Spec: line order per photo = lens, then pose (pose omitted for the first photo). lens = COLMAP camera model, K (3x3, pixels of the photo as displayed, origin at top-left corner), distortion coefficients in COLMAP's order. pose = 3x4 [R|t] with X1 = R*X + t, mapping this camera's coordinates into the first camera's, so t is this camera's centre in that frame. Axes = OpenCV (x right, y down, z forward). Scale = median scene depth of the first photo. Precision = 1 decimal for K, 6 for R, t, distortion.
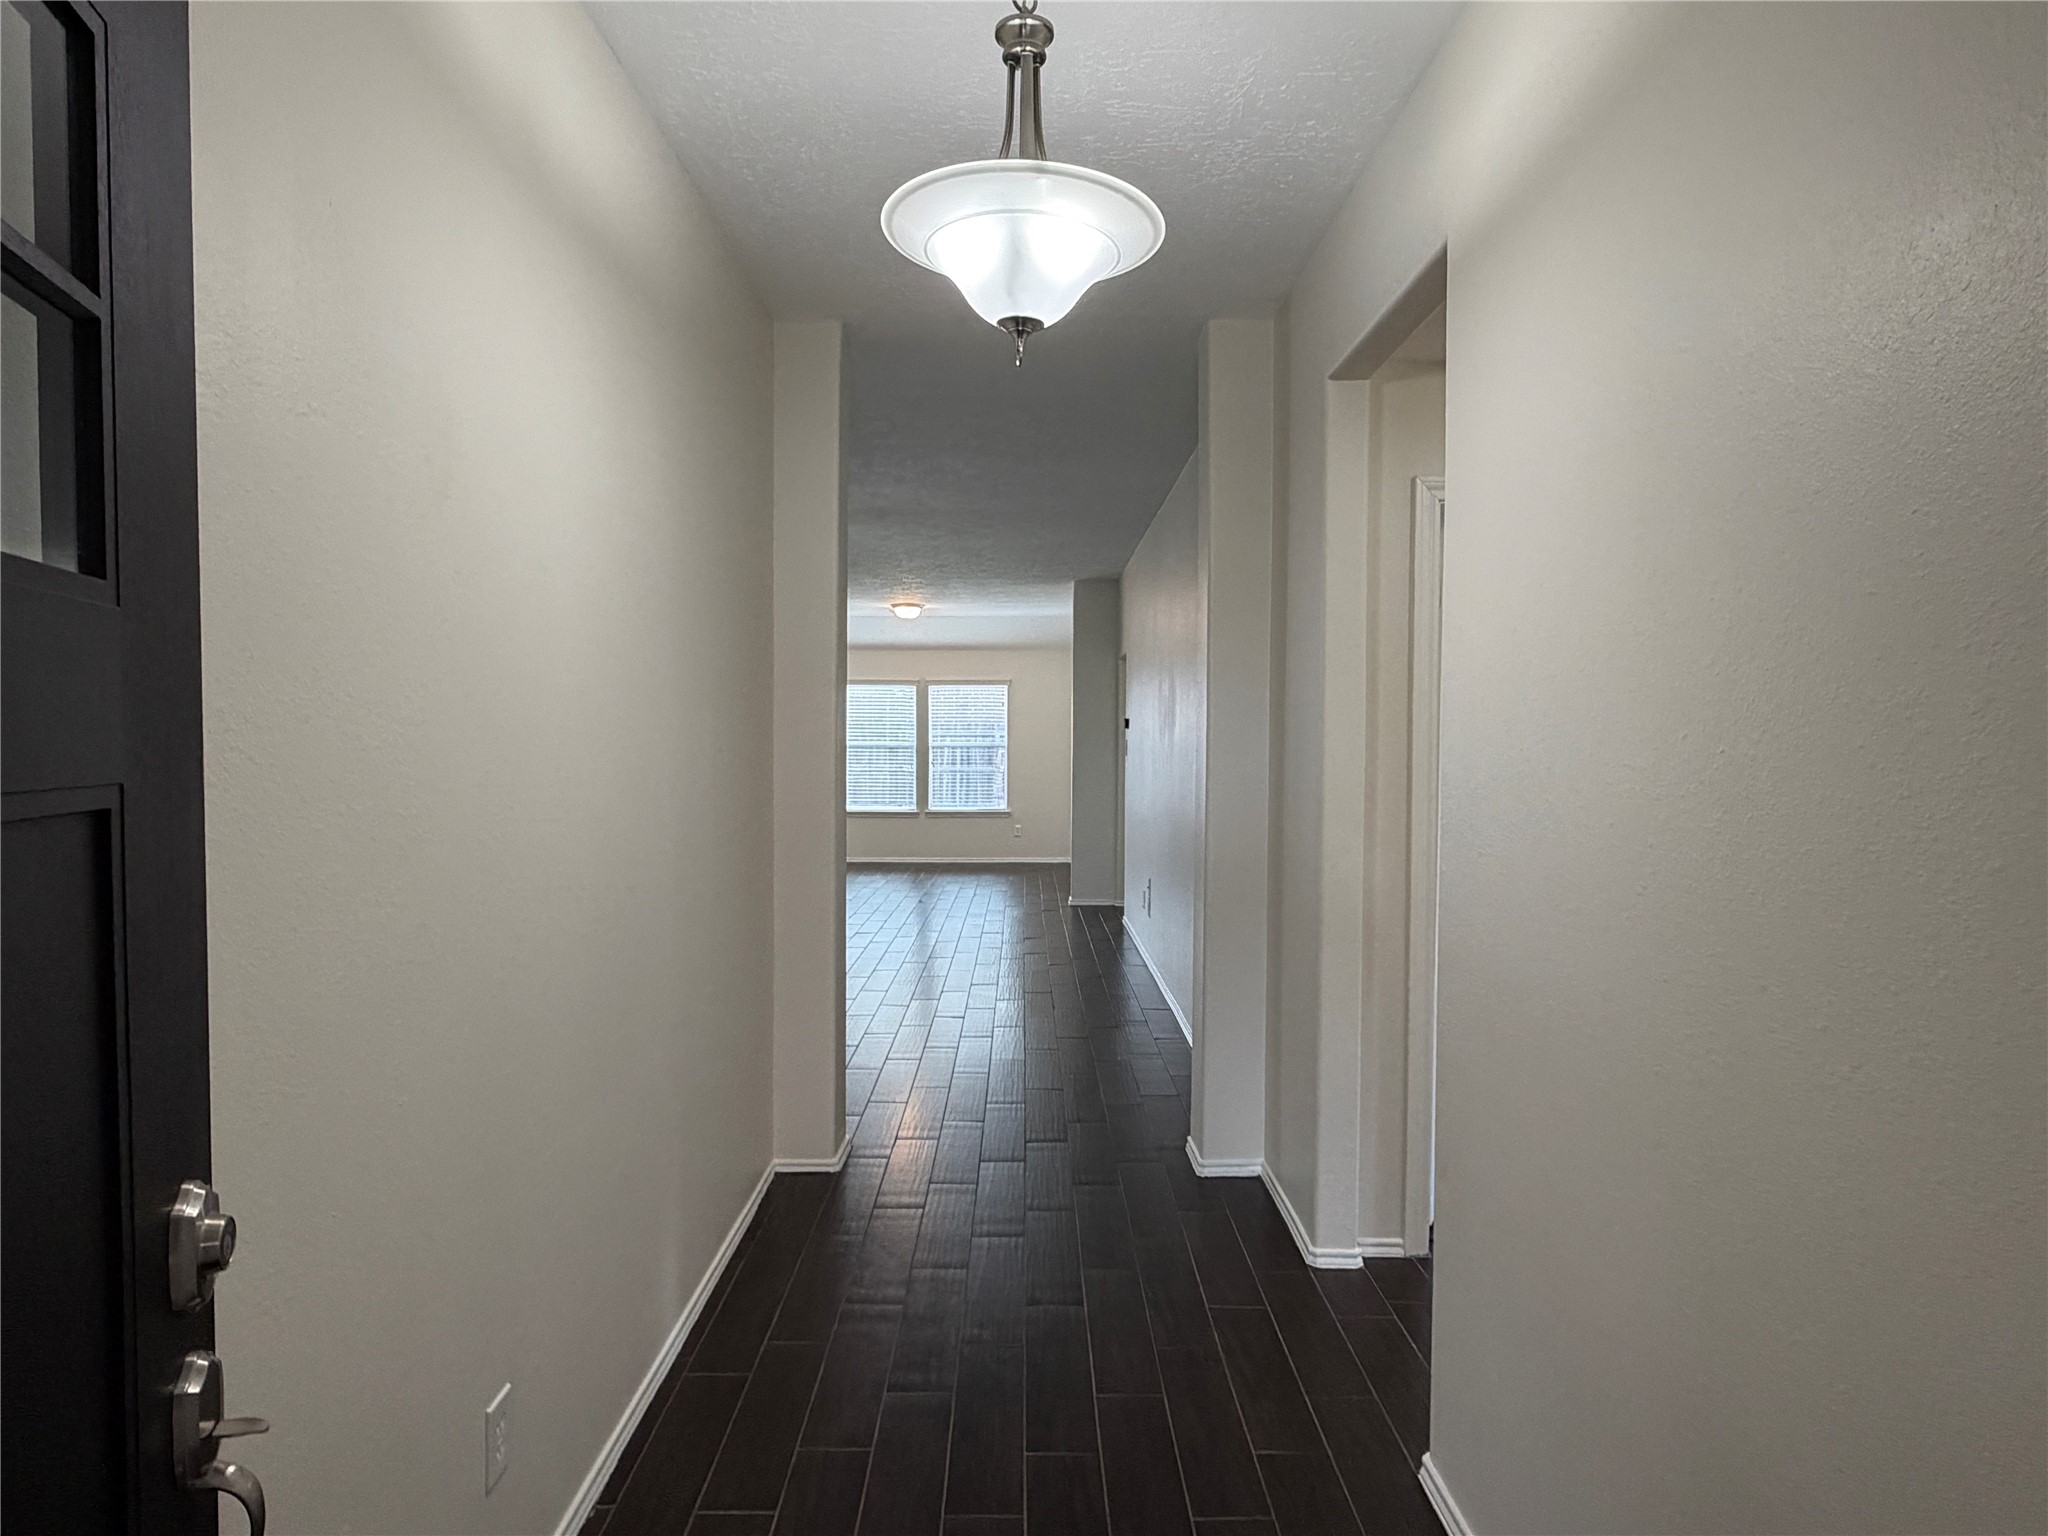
lens RADIAL K [[1185.7, 0, 1020.6], [0, 1185.7, 776.3], [0, 0, 1]] dist [-0.005931, -0.000290]
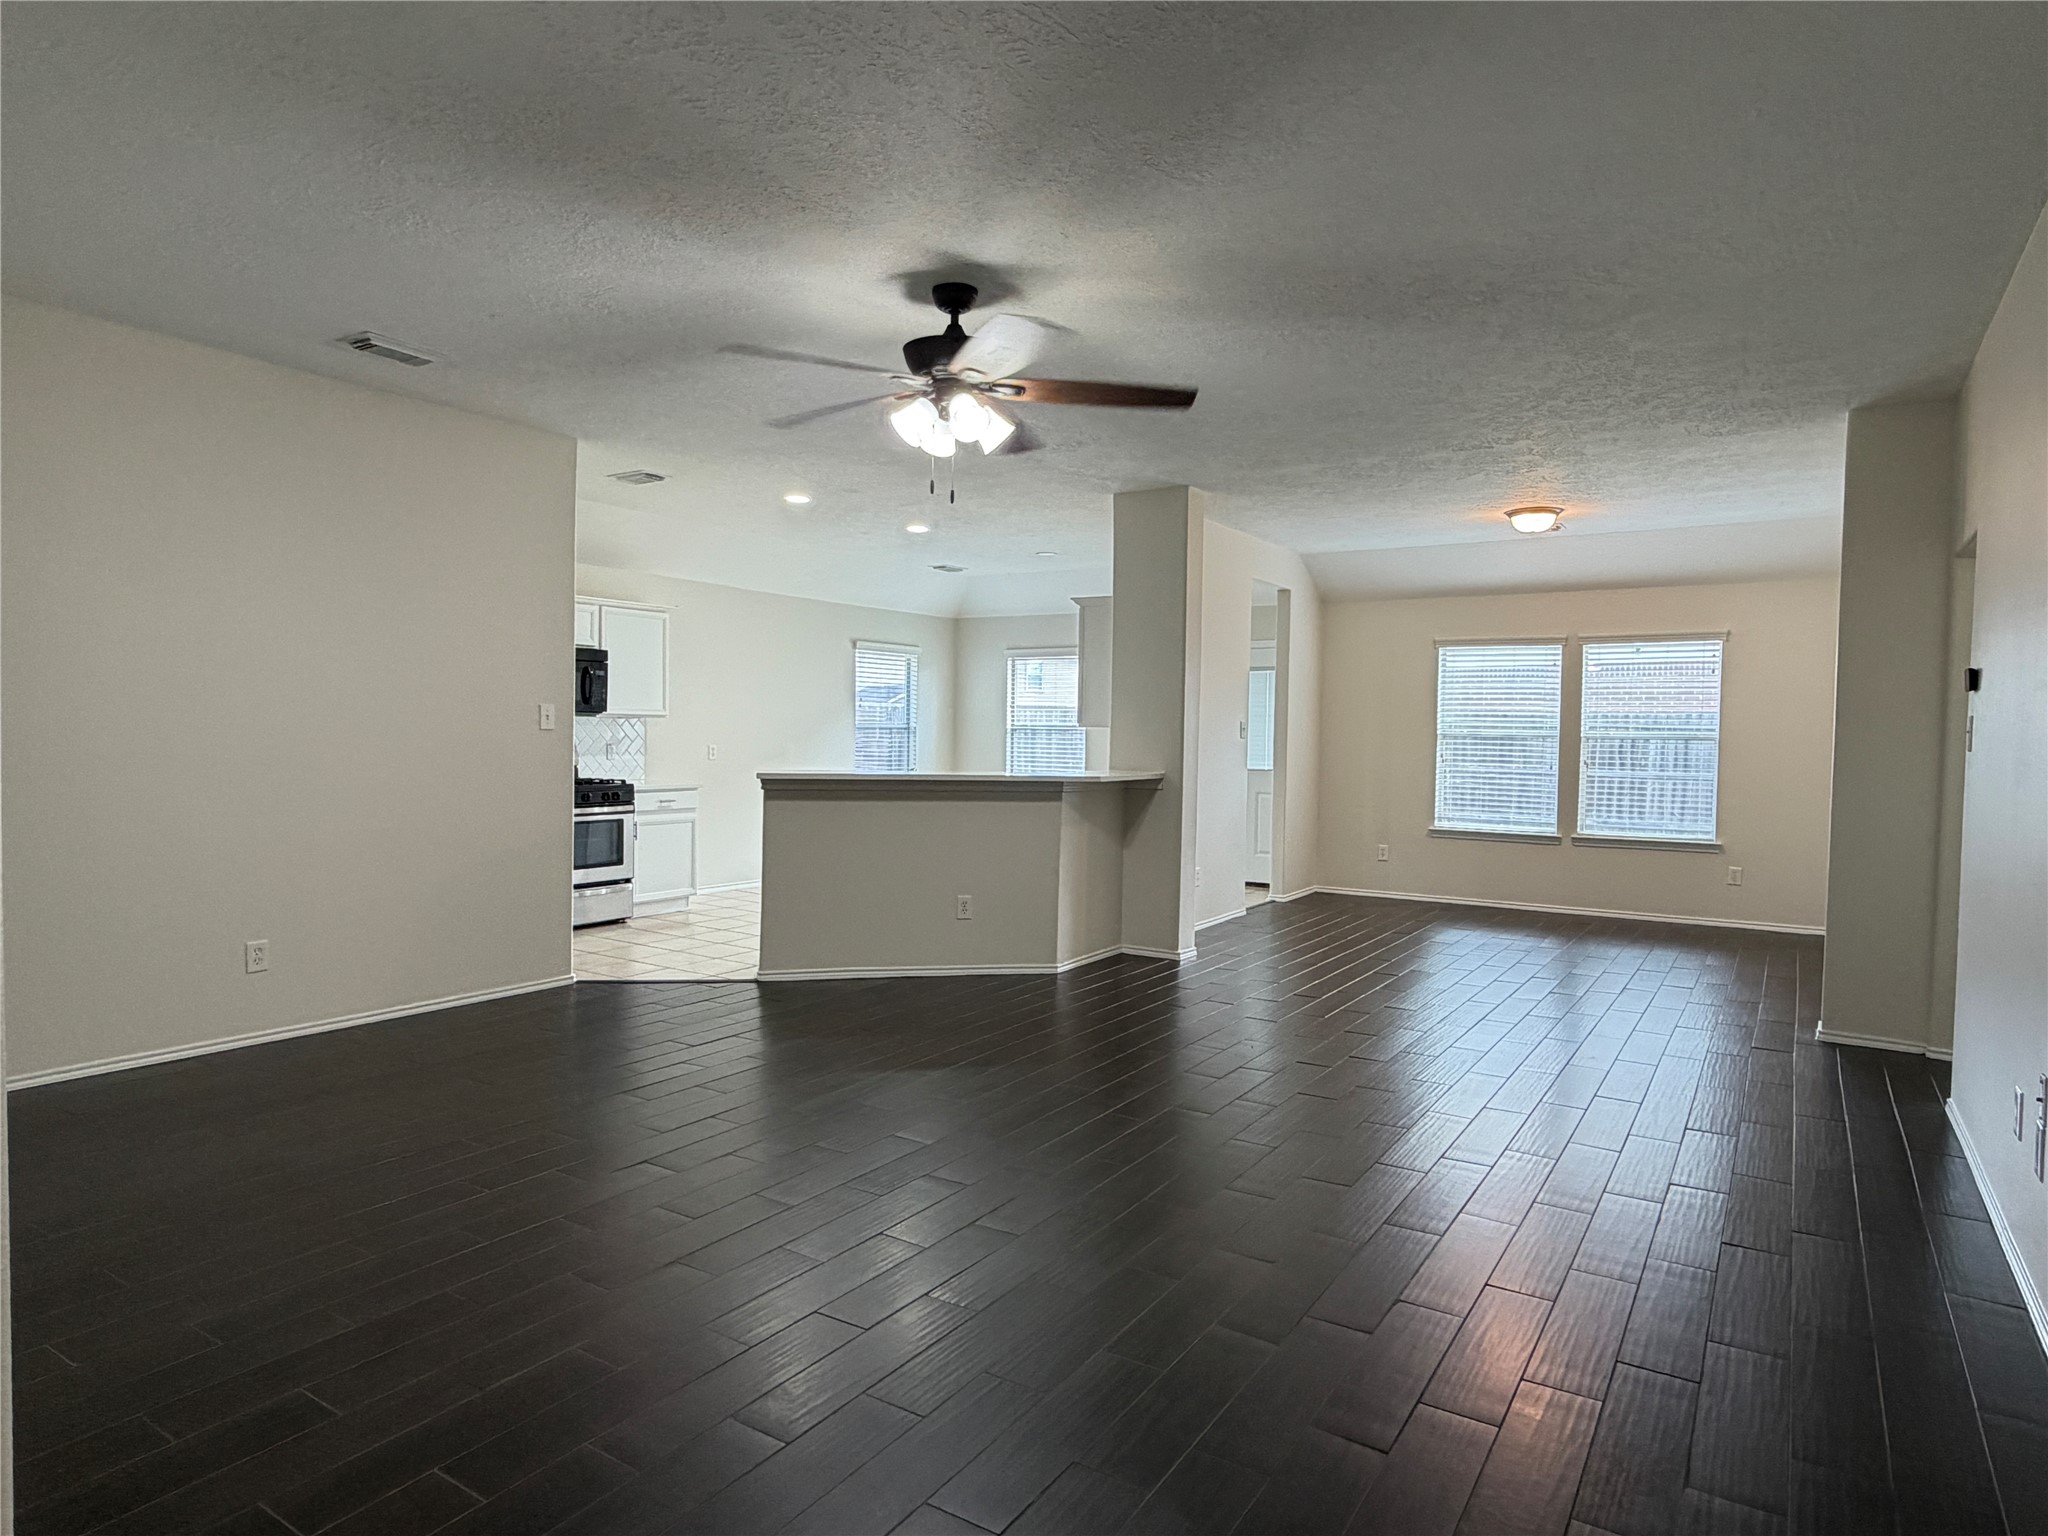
lens RADIAL K [[1185.7, 0, 1020.6], [0, 1185.7, 776.3], [0, 0, 1]] dist [-0.005931, -0.000290]
pose [[0.837621, 0.027437, -0.545563, 0.022321], [-0.027585, 0.999588, 0.007918, -0.000340], [0.545555, 0.008417, 0.838033, 0.299181]]
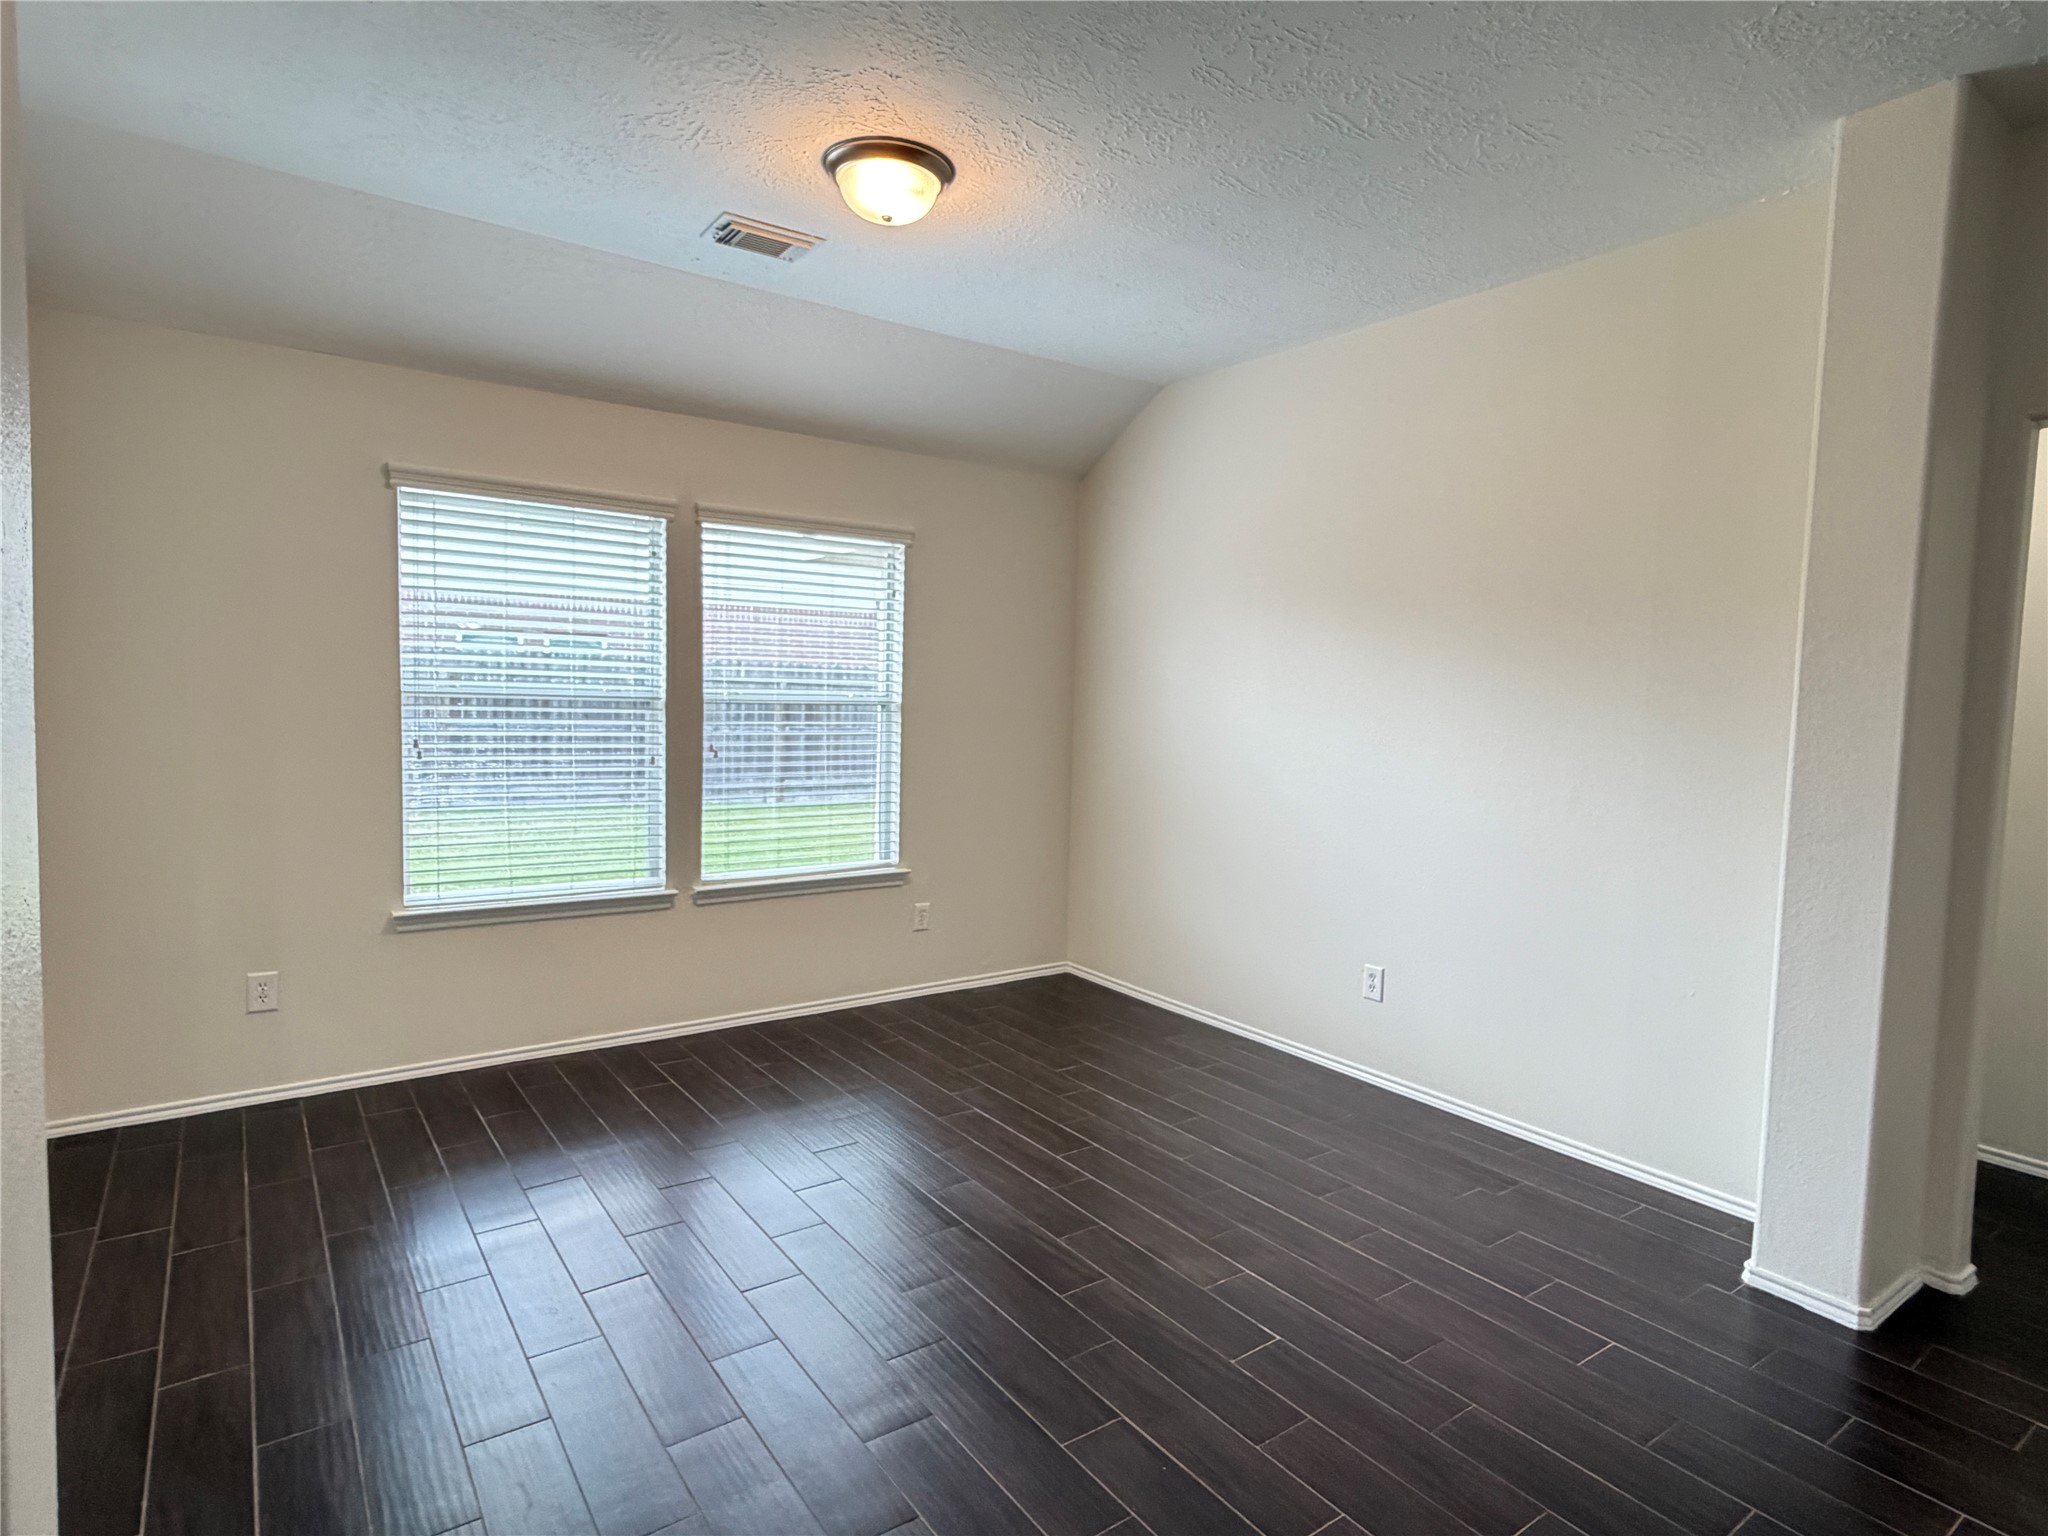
lens RADIAL K [[1082.3, 0, 1024.0], [0, 1082.3, 768.0], [0, 0, 1]] dist [-0.024682, 0.000159]
pose [[0.812153, -0.024114, 0.582946, -0.195784], [-0.000120, 0.999139, 0.041496, -0.019978], [-0.583444, -0.033771, 0.811451, 0.733554]]
